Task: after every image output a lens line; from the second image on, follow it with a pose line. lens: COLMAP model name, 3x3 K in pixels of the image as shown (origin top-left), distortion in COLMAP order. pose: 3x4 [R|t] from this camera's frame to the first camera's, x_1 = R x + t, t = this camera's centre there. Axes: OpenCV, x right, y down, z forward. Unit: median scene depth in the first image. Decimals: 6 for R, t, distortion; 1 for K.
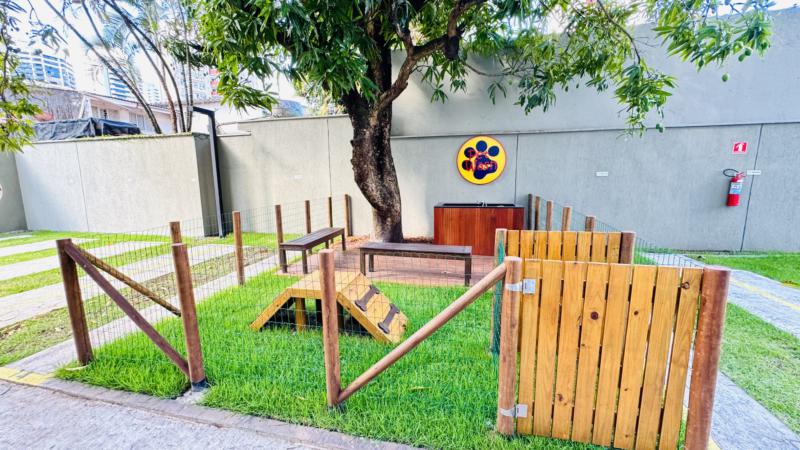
lens RADIAL K [[322.2, 0, 404.3], [0, 322.2, 226.2], [0, 0, 1]] dist [0.000622, -0.000260]
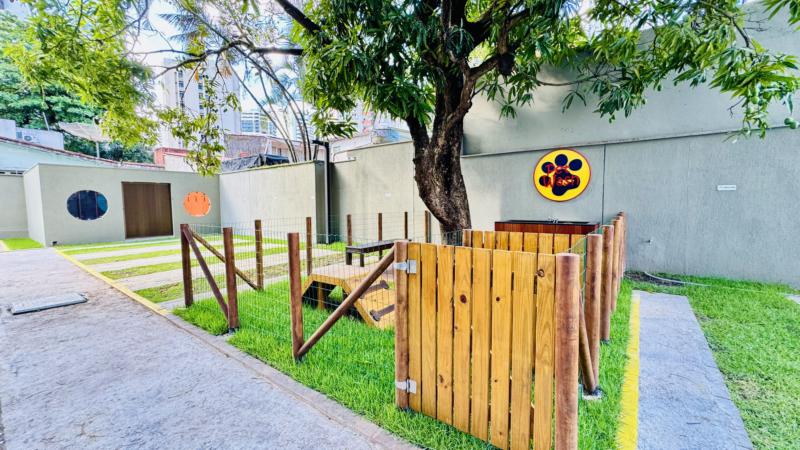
lens RADIAL K [[320.7, 0, 399.3], [0, 320.7, 225.1], [0, 0, 1]] dist [-0.001711, -0.000198]
pose [[0.919872, 0.035163, -0.390640, 0.203672], [-0.065447, 0.995771, -0.064480, 0.030997], [0.386721, 0.084880, 0.918282, -0.011507]]
